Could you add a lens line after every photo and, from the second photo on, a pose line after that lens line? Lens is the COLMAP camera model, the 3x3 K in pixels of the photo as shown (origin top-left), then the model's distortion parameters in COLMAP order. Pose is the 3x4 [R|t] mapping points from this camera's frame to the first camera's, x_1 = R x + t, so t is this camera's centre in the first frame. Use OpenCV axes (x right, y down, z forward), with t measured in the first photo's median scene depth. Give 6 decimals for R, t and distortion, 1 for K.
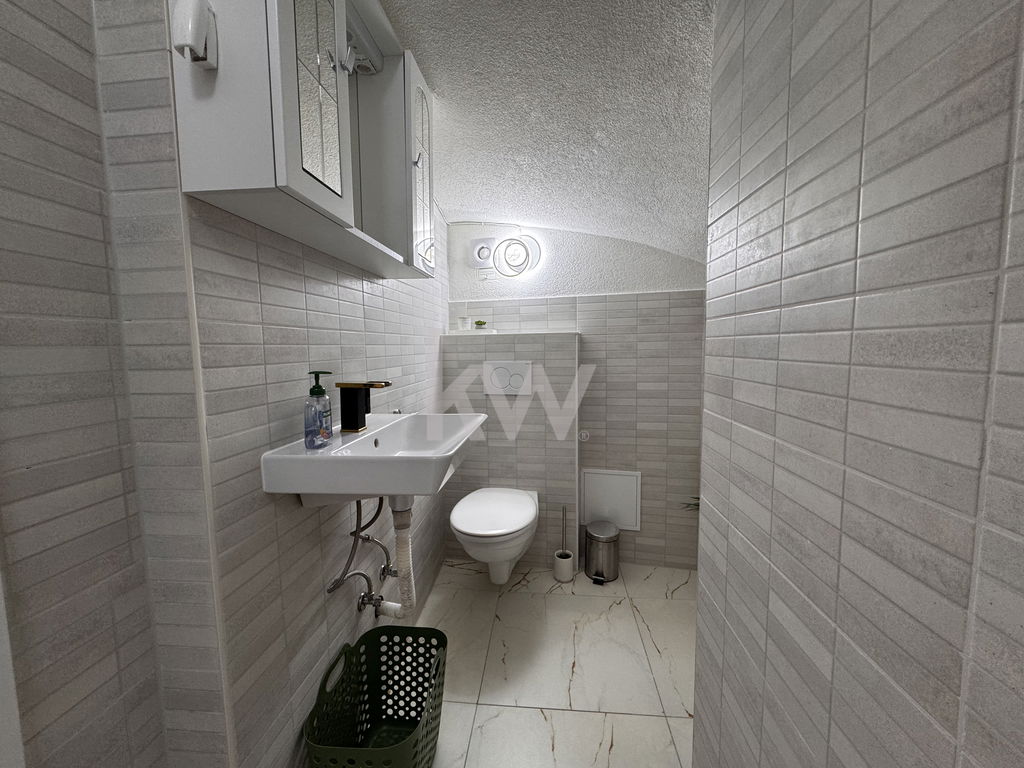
lens RADIAL K [[404.8, 0, 512.0], [0, 404.8, 384.0], [0, 0, 1]] dist [-0.000840, -0.000103]
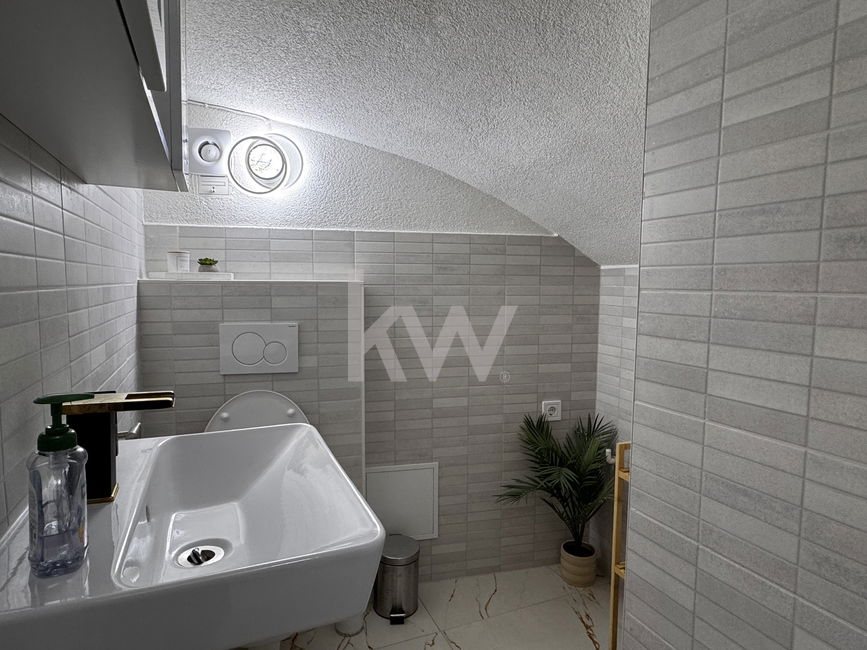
lens RADIAL K [[517.1, 0, 428.8], [0, 517.1, 327.8], [0, 0, 1]] dist [0.003770, -0.001720]
pose [[0.880114, -0.018868, 0.474387, -0.165328], [0.021994, 0.999758, -0.001042, -0.040479], [-0.474252, 0.011351, 0.880316, 0.128682]]
